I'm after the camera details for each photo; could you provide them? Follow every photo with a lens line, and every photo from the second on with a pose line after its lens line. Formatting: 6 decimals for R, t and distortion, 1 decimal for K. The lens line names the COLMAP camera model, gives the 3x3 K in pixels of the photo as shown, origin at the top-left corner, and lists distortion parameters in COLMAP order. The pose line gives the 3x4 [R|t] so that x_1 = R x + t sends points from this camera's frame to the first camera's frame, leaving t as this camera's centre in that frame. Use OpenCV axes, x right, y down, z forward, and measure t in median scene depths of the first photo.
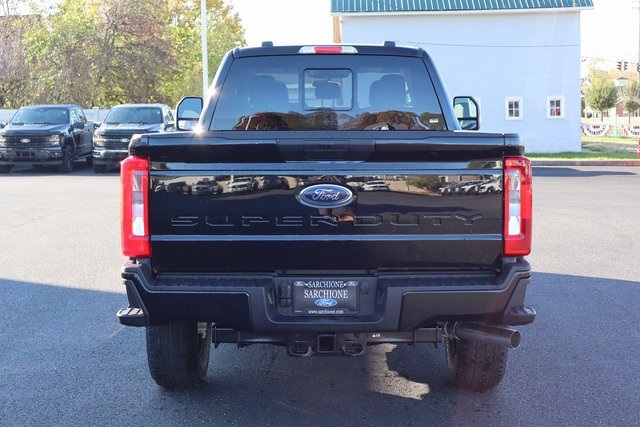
lens RADIAL K [[1049.8, 0, 317.9], [0, 1049.8, 212.6], [0, 0, 1]] dist [-0.013367, 0.000000]
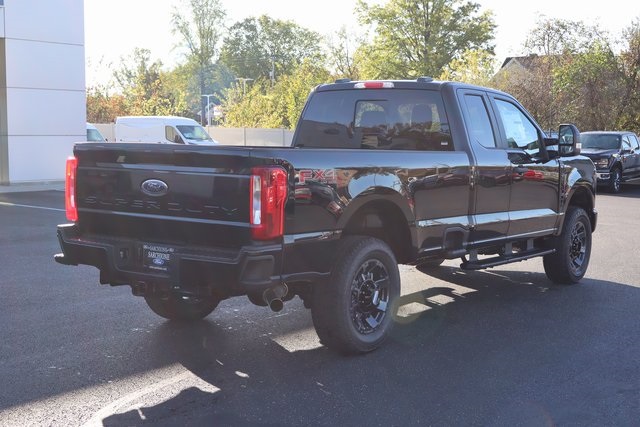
lens RADIAL K [[938.2, 0, 321.7], [0, 938.2, 211.4], [0, 0, 1]] dist [-0.000584, 0.000000]
pose [[0.817960, 0.065712, -0.571510, 0.612576], [-0.076041, 0.997088, 0.005813, -0.005203], [0.570228, 0.038704, 0.820574, 0.042459]]
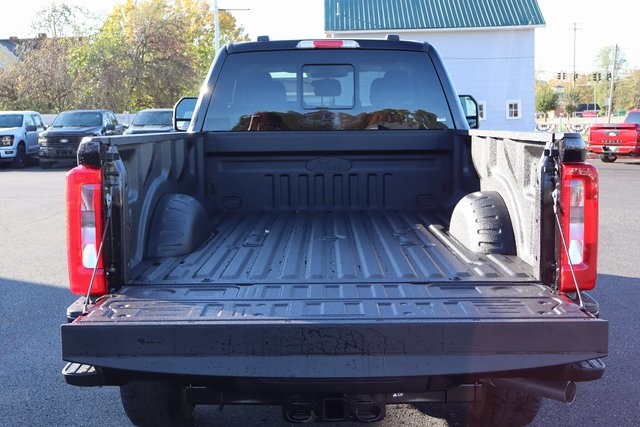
lens RADIAL K [[836.4, 0, 319.2], [0, 836.4, 212.1], [0, 0, 1]] dist [-0.033321, 0.000000]
pose [[0.999959, -0.007049, 0.005596, -0.003354], [0.006938, 0.999783, 0.019626, -0.019947], [-0.005733, -0.019587, 0.999792, 0.252013]]
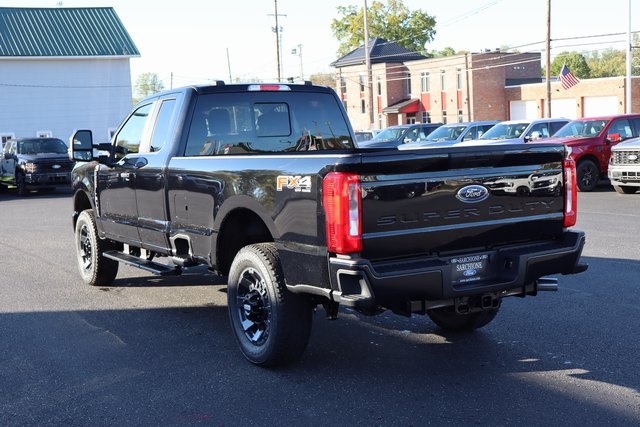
lens RADIAL K [[864.1, 0, 322.3], [0, 864.1, 218.1], [0, 0, 1]] dist [0.019469, 0.000000]
pose [[0.851077, -0.078074, 0.519203, -0.481161], [0.082056, 0.996510, 0.015342, -0.011444], [-0.518589, 0.029547, 0.854513, 0.094850]]
